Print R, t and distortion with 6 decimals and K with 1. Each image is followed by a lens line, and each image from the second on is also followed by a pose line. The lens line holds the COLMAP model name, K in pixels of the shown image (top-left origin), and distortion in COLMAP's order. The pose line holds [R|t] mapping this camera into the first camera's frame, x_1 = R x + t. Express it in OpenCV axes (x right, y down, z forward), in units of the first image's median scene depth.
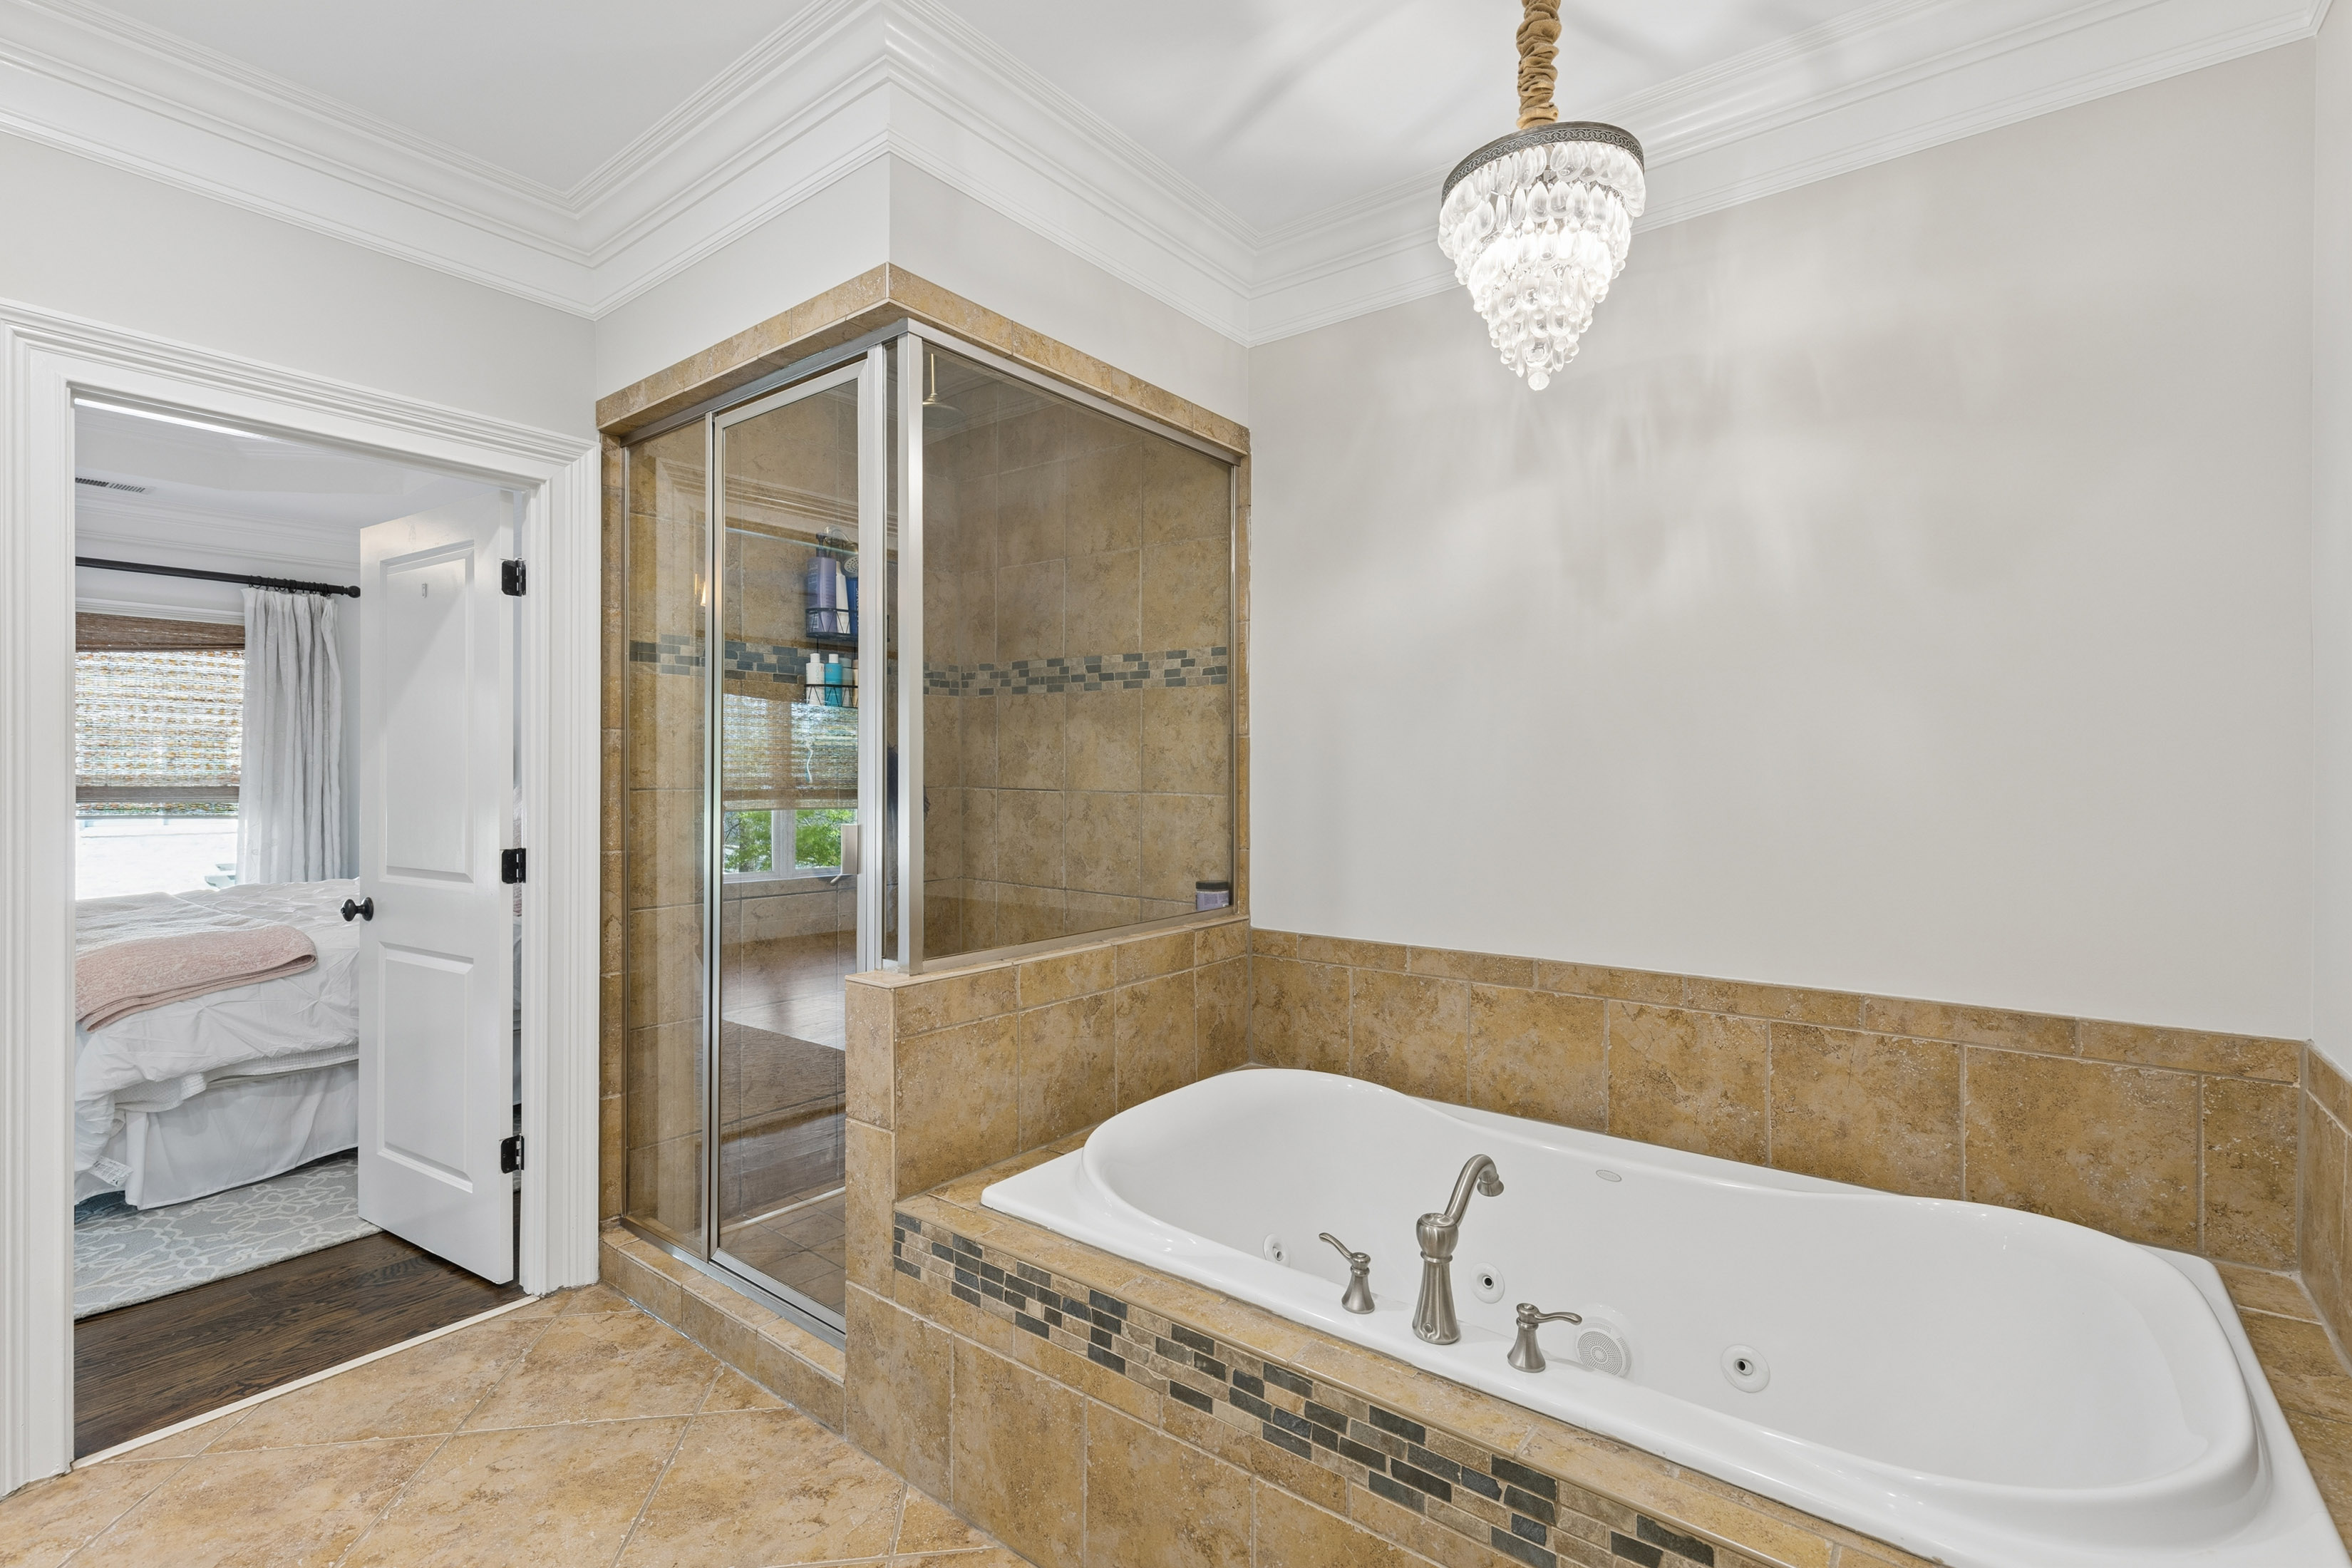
lens RADIAL K [[1052.5, 0, 1176.4], [0, 1052.5, 781.1], [0, 0, 1]] dist [0.004545, -0.000080]
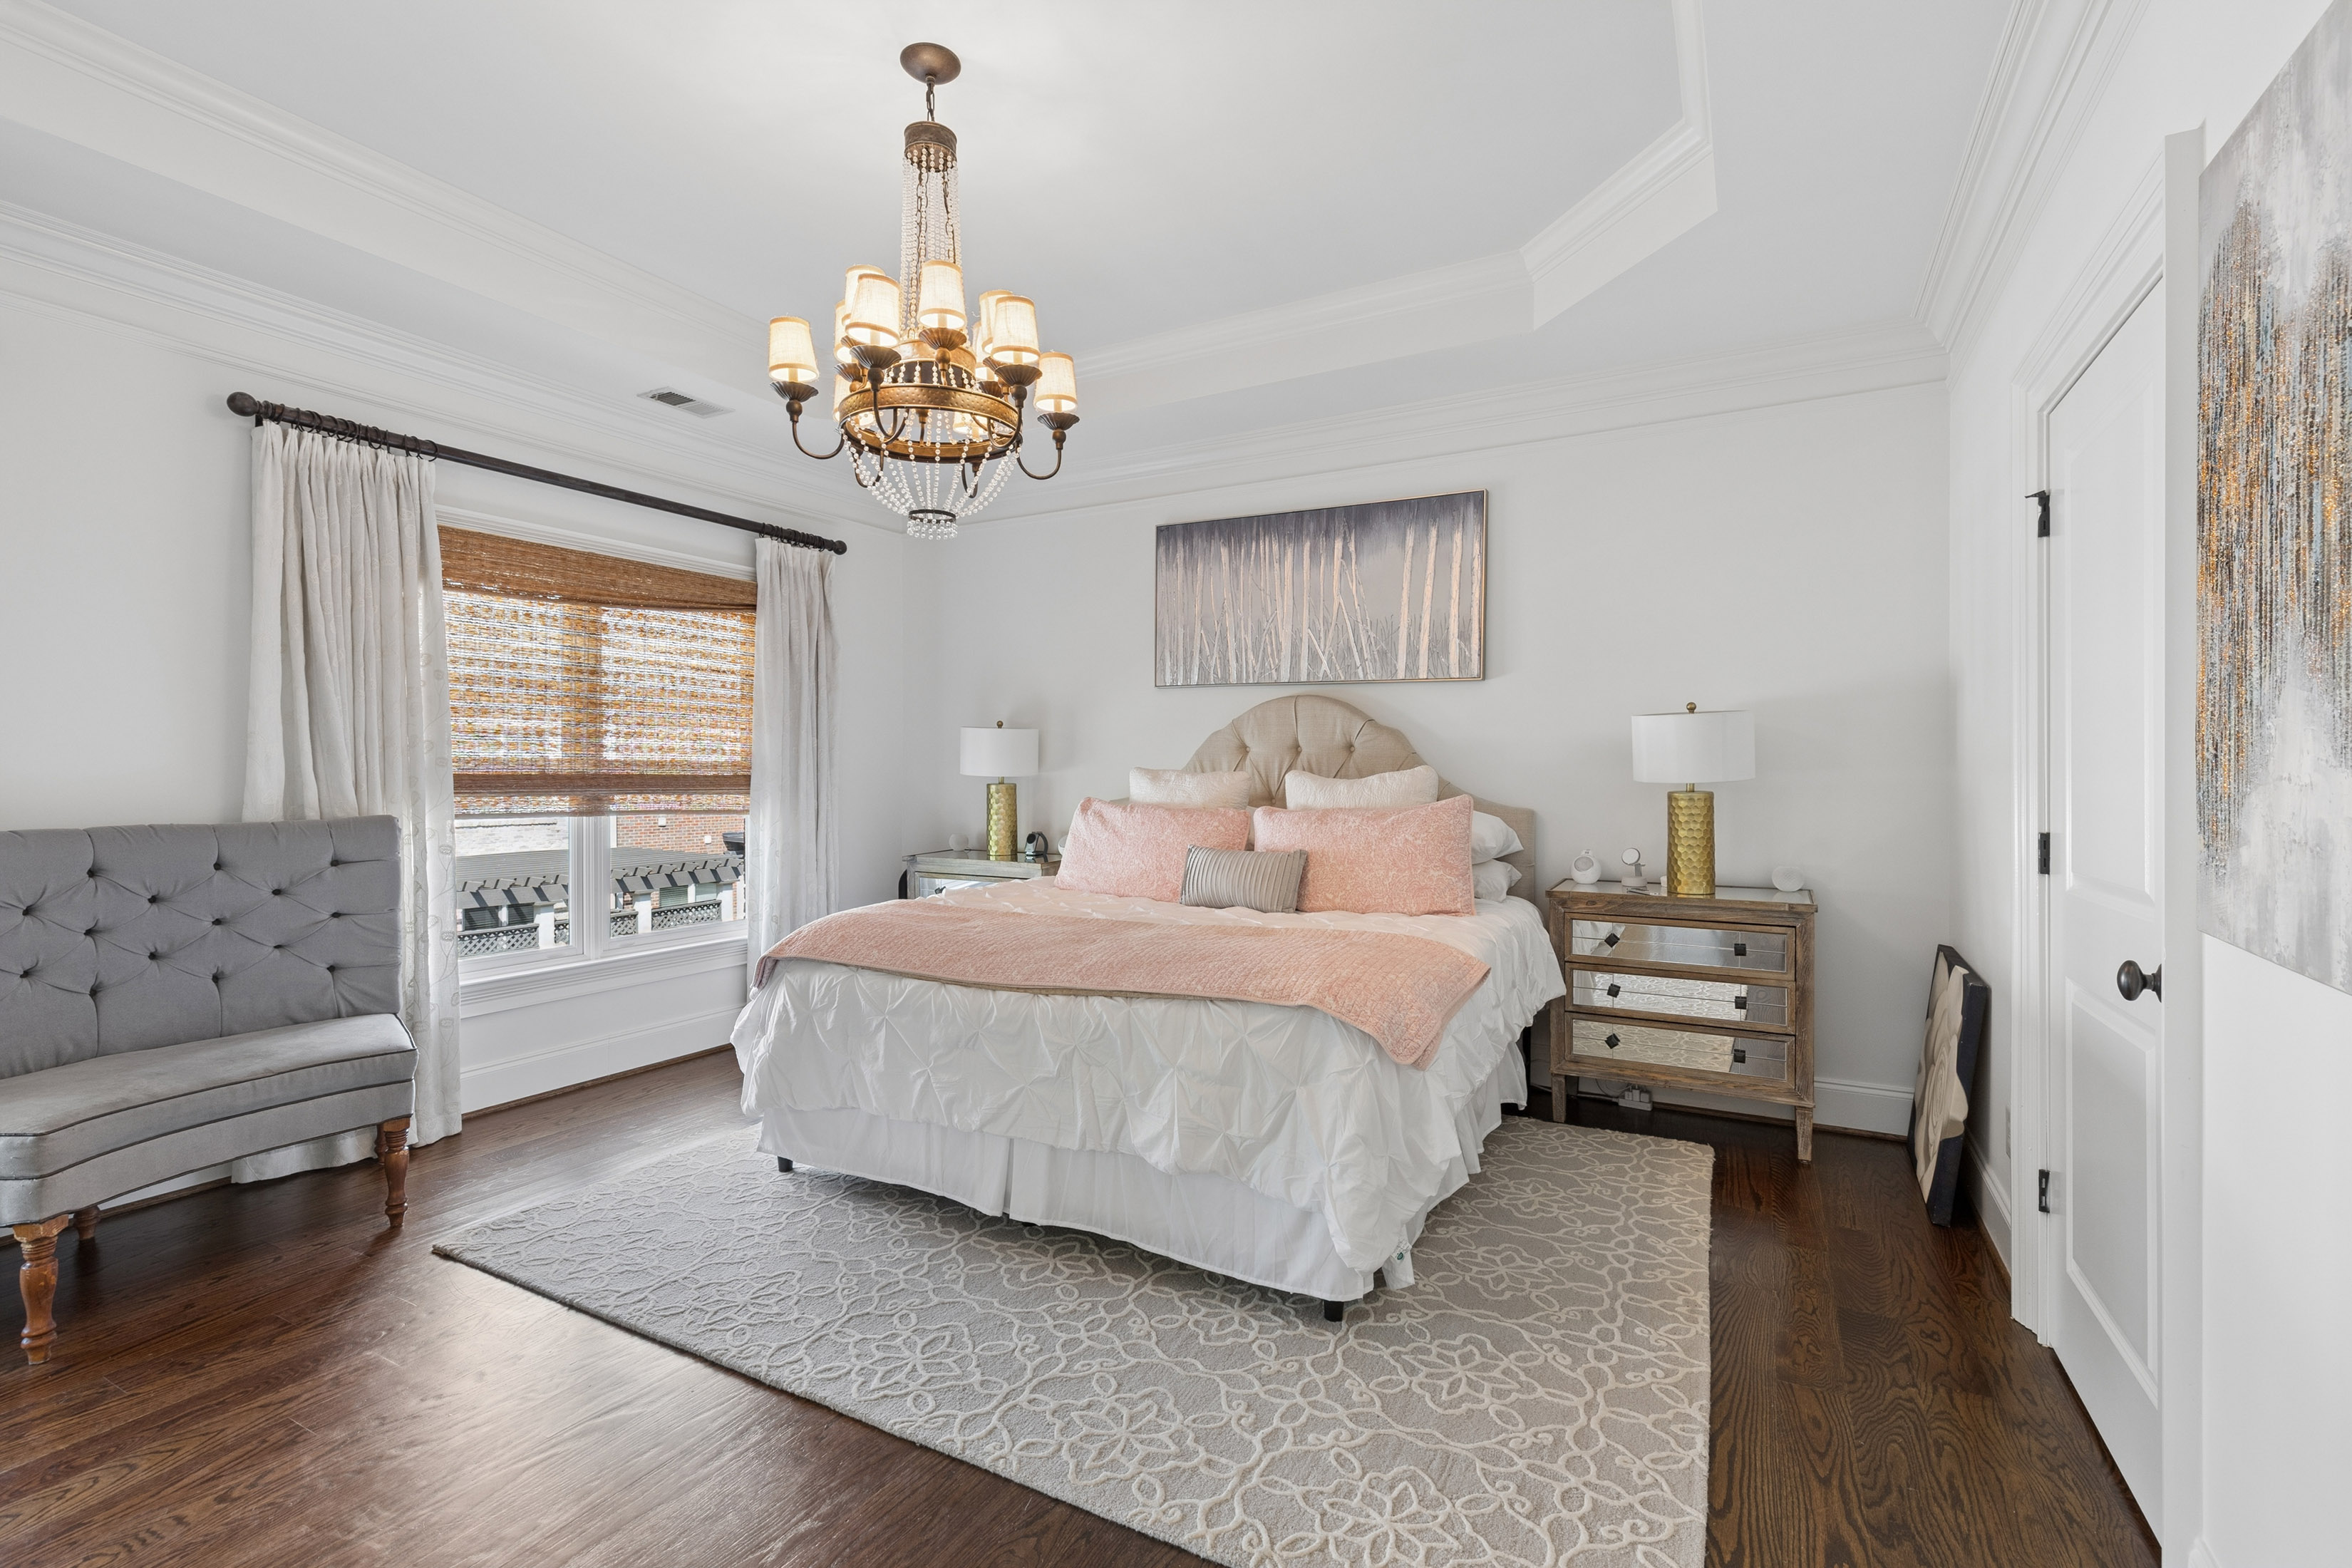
lens RADIAL K [[1052.5, 0, 1175.0], [0, 1052.5, 781.0], [0, 0, 1]] dist [0.004545, -0.000080]
pose [[0.987768, -0.000217, 0.155933, -0.699599], [-0.000085, 0.999998, 0.001929, 0.008188], [-0.155934, -0.001918, 0.987766, 0.127142]]
